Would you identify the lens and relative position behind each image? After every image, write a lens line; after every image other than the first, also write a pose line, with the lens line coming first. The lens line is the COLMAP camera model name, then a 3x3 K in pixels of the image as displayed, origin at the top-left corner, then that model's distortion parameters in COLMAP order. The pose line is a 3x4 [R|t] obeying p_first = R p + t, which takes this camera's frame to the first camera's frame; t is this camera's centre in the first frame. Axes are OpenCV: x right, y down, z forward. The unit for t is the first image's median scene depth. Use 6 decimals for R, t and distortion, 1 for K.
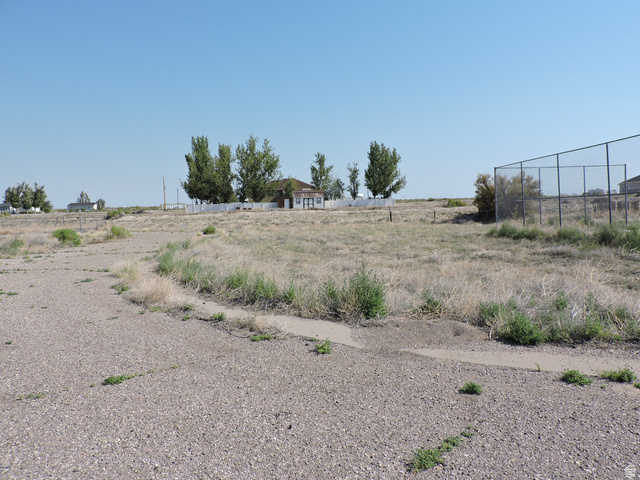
lens RADIAL K [[456.1, 0, 319.9], [0, 456.1, 226.2], [0, 0, 1]] dist [-0.026995, 0.014659]
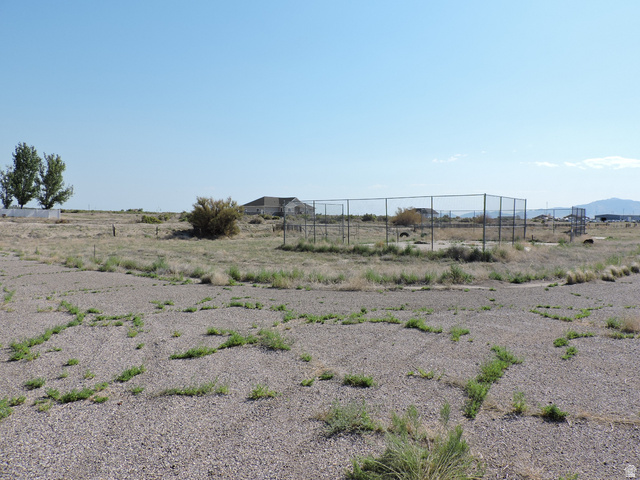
lens RADIAL K [[456.1, 0, 320.7], [0, 456.1, 229.9], [0, 0, 1]] dist [-0.026995, 0.014659]
pose [[0.680147, 0.025271, 0.732640, -0.143426], [-0.008845, 0.999616, -0.026269, -0.001329], [-0.733022, 0.011387, 0.680109, -0.008248]]
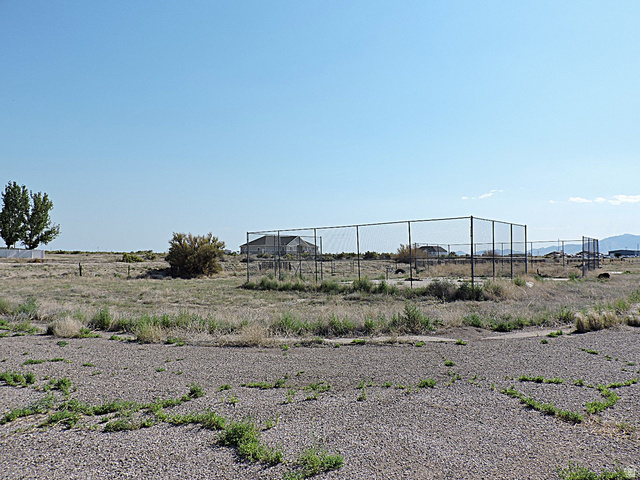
lens RADIAL K [[456.1, 0, 319.8], [0, 456.1, 238.5], [0, 0, 1]] dist [-0.026995, 0.014659]
pose [[0.697405, 0.067157, 0.713524, -0.089105], [0.000676, 0.995538, -0.094361, 0.000619], [-0.716677, 0.066290, 0.694247, 0.004041]]
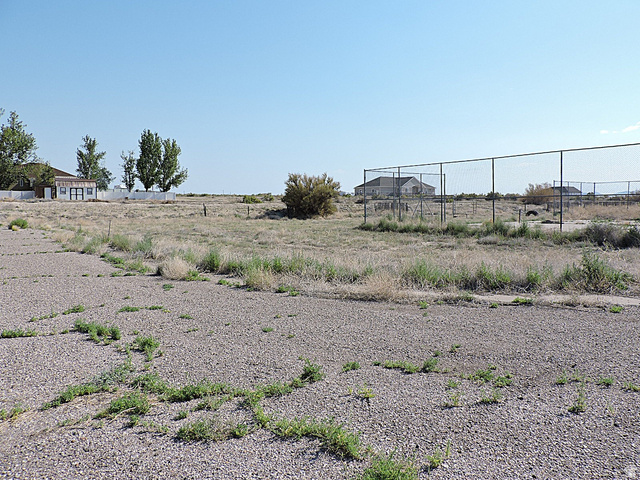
lens RADIAL K [[456.1, 0, 319.6], [0, 456.1, 235.7], [0, 0, 1]] dist [-0.026995, 0.014659]
pose [[0.851684, -0.005913, 0.524022, -0.077838], [-0.009742, 0.999585, 0.027112, 0.001329], [-0.523965, -0.028196, 0.851273, 0.022713]]
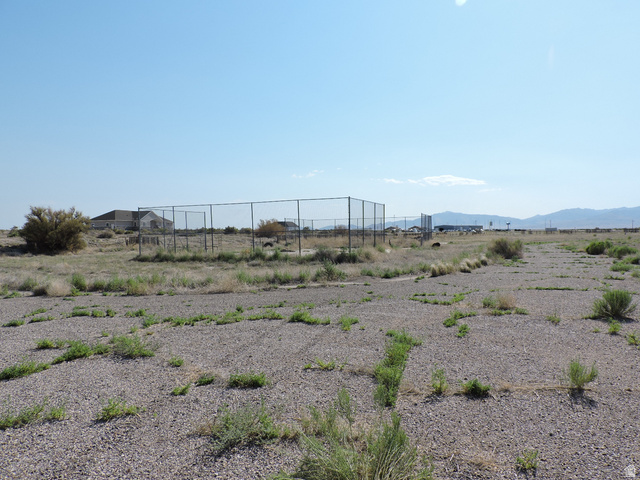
lens RADIAL K [[456.1, 0, 320.9], [0, 456.1, 236.0], [0, 0, 1]] dist [-0.026995, 0.014659]
pose [[0.432301, 0.027464, 0.901311, -0.135756], [0.024482, 0.998810, -0.042178, 0.003919], [-0.901397, 0.040299, 0.431114, 0.000885]]
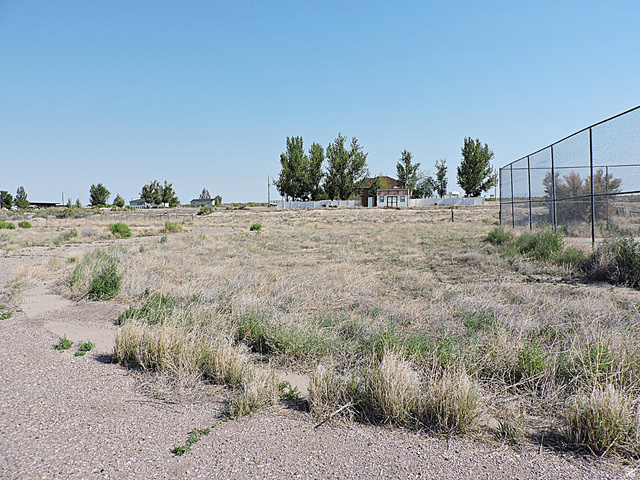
lens RADIAL K [[456.1, 0, 320.4], [0, 456.1, 240.0], [0, 0, 1]] dist [-0.026995, 0.014659]
pose [[0.969427, 0.027773, -0.243803, 0.064265], [-0.018791, 0.999059, 0.039093, -0.001745], [0.244659, -0.033317, 0.969037, -0.010455]]
